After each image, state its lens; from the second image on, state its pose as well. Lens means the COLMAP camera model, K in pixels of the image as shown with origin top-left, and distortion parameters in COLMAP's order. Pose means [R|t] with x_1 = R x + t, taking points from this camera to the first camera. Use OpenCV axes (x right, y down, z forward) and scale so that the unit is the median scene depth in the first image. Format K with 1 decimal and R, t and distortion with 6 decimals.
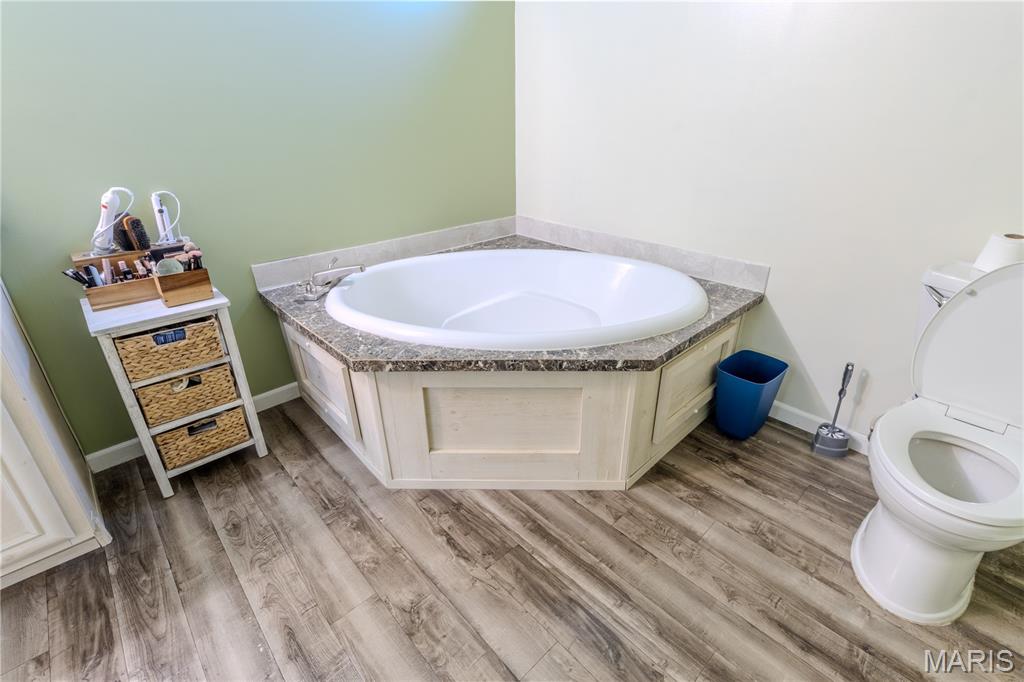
lens RADIAL K [[479.5, 0, 519.9], [0, 479.5, 333.0], [0, 0, 1]] dist [0.000595, -0.000274]
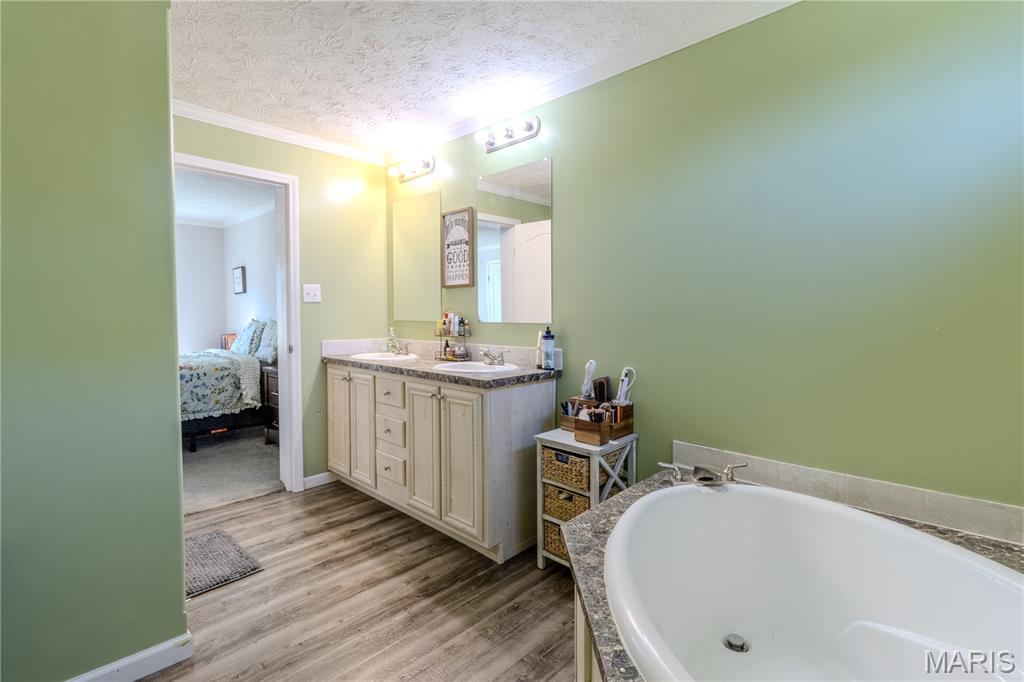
lens RADIAL K [[492.5, 0, 515.1], [0, 492.5, 325.4], [0, 0, 1]] dist [0.002167, -0.000232]
pose [[0.028510, 0.037675, -0.998883, 0.709208], [-0.411321, 0.911210, 0.022628, -0.322146], [0.911044, 0.410217, 0.041475, 0.630388]]
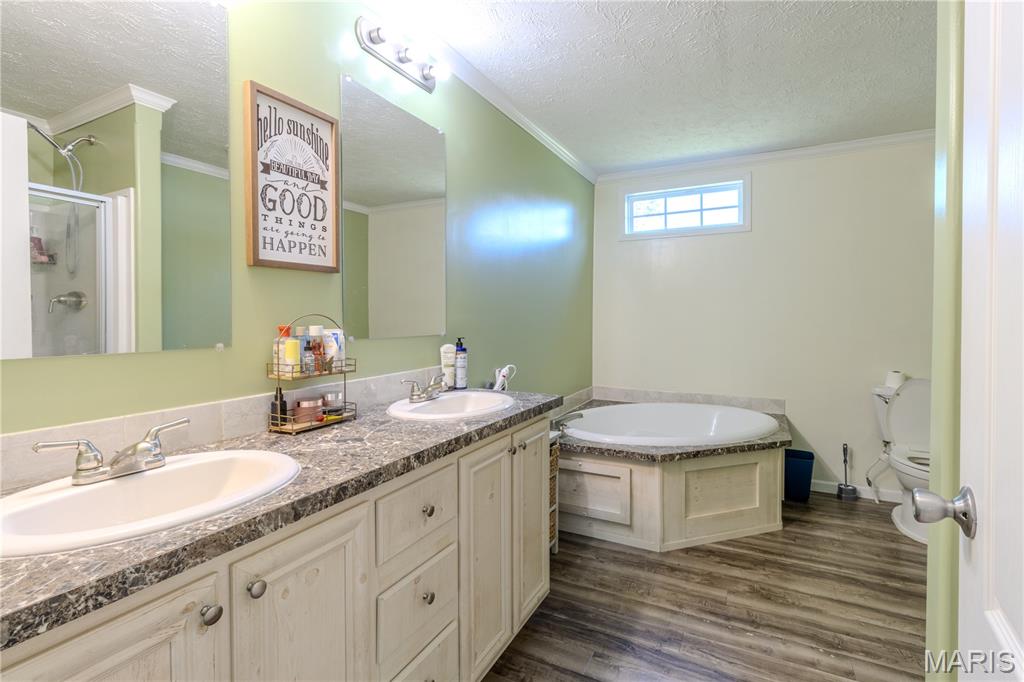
lens RADIAL K [[492.5, 0, 515.1], [0, 492.5, 325.4], [0, 0, 1]] dist [0.002167, -0.000232]
pose [[0.939129, 0.000315, 0.343566, -1.353394], [0.137642, 0.915895, -0.377081, 0.212200], [-0.314789, 0.401417, 0.860100, -0.513292]]
